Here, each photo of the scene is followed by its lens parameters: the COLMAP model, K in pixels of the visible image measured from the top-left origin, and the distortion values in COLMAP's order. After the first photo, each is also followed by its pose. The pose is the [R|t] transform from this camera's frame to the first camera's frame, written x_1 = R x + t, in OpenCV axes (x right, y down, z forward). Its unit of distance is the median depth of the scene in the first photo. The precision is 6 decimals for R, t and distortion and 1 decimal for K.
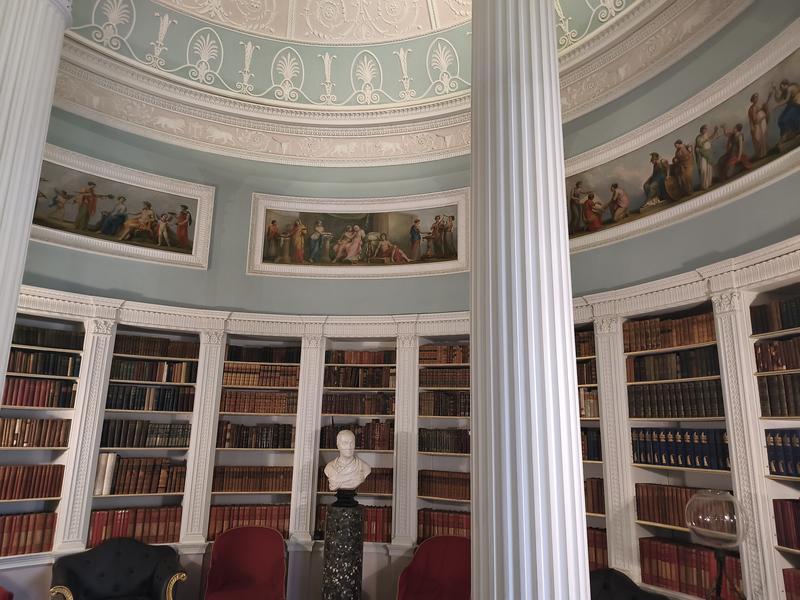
lens RADIAL K [[532.3, 0, 400.0], [0, 532.3, 300.0], [0, 0, 1]] dist [-0.004690, -0.000254]
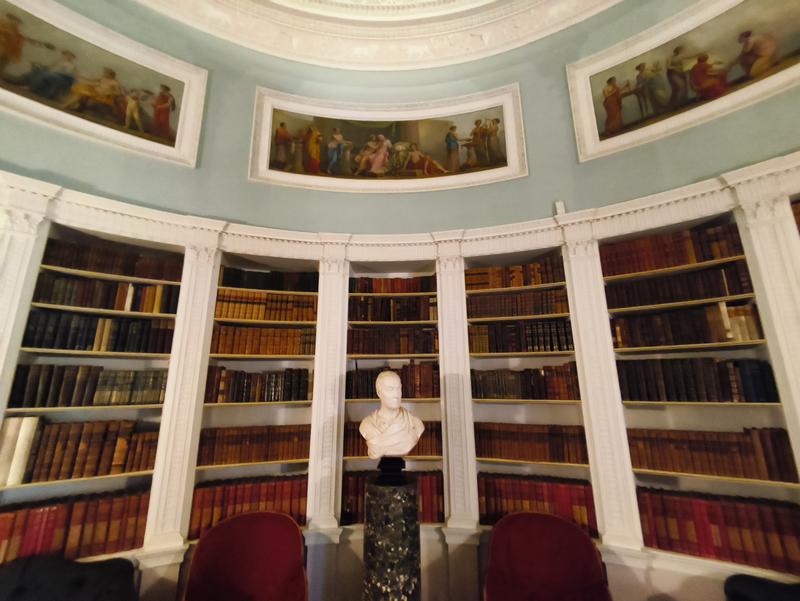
lens RADIAL K [[392.5, 0, 397.8], [0, 392.5, 275.0], [0, 0, 1]] dist [0.003158, -0.000835]
pose [[0.997270, -0.010358, 0.073116, -0.116676], [0.013277, 0.999129, -0.039549, 0.124050], [-0.072642, 0.040412, 0.996539, 0.426486]]
